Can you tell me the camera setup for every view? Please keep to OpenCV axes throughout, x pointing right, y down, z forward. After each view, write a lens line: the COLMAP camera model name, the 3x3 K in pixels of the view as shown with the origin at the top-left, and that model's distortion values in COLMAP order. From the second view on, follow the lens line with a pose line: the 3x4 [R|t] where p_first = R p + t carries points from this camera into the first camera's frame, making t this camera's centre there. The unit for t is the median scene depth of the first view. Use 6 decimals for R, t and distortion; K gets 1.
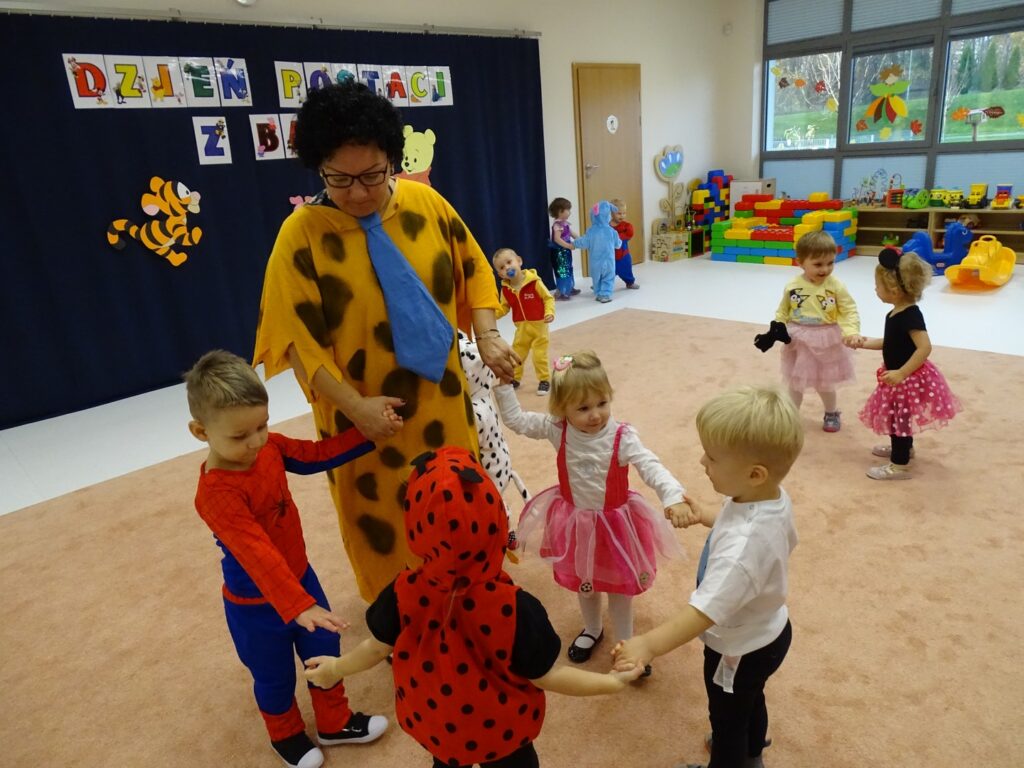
lens RADIAL K [[728.9, 0, 512.0], [0, 728.9, 384.0], [0, 0, 1]] dist [0.000299, 0.004026]
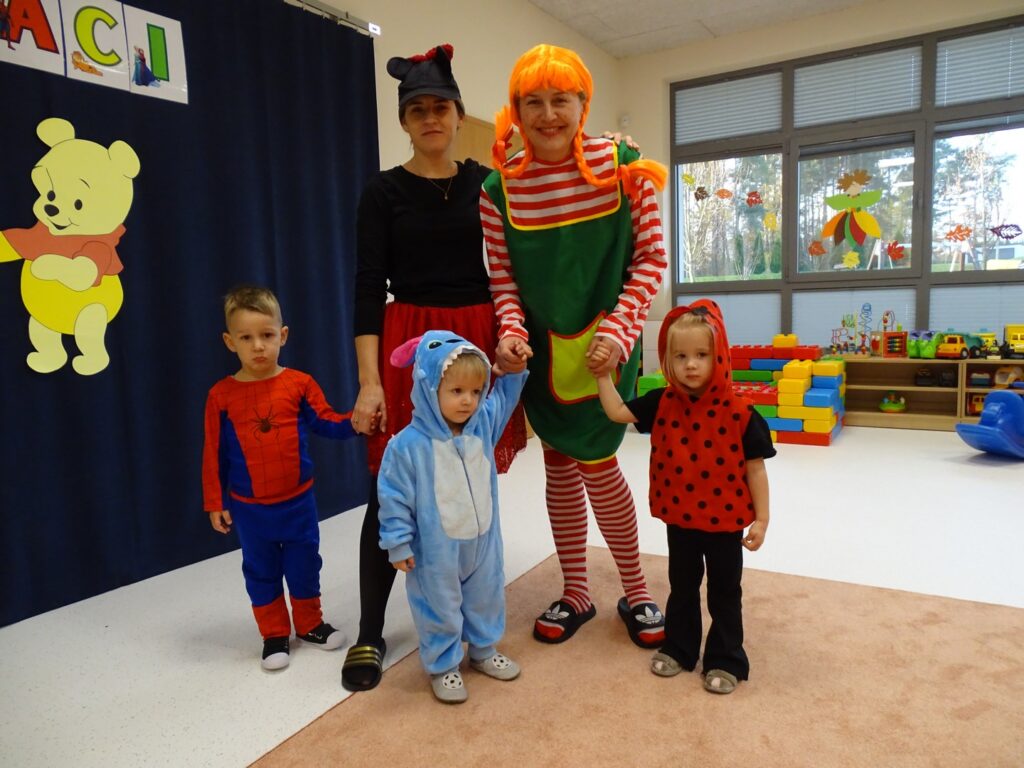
lens RADIAL K [[728.9, 0, 512.0], [0, 728.9, 384.0], [0, 0, 1]] dist [0.000299, 0.004026]
pose [[0.964094, 0.012032, 0.265287, -0.006762], [0.046736, 0.975693, -0.214098, -0.124482], [-0.261415, 0.218809, 0.940098, 0.647866]]
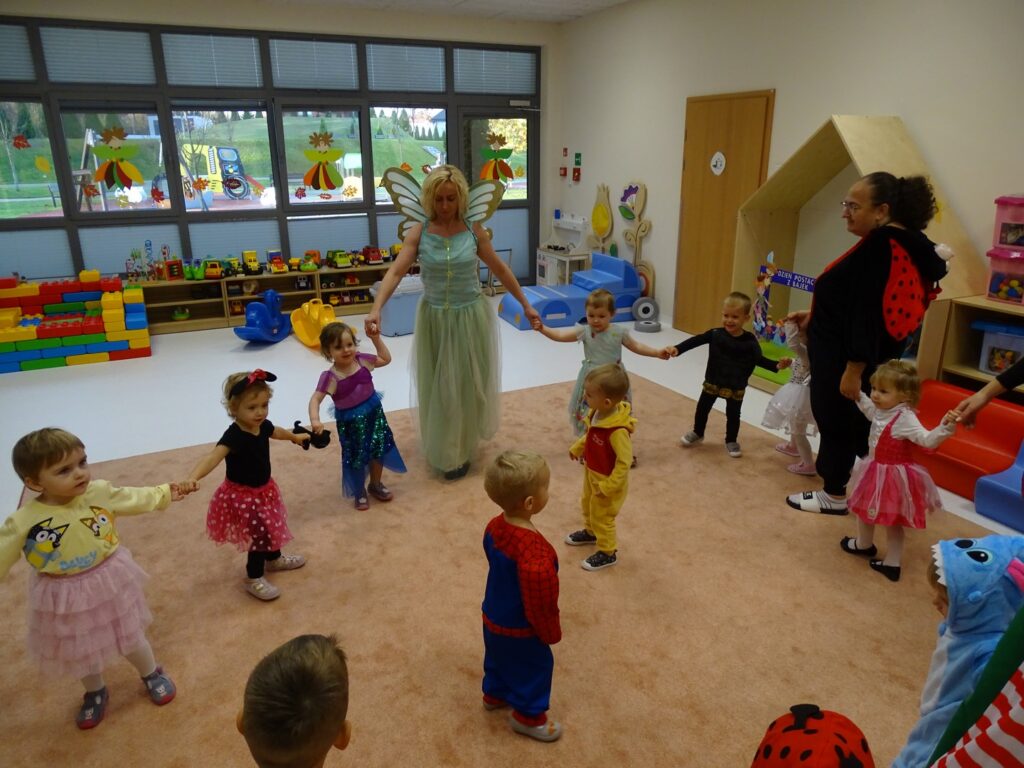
lens RADIAL K [[728.9, 0, 512.0], [0, 728.9, 384.0], [0, 0, 1]] dist [0.000299, 0.004026]
pose [[0.306229, -0.227255, 0.924435, -0.338012], [0.283854, 0.948711, 0.139193, -0.176164], [-0.908653, 0.219779, 0.355030, 0.437993]]
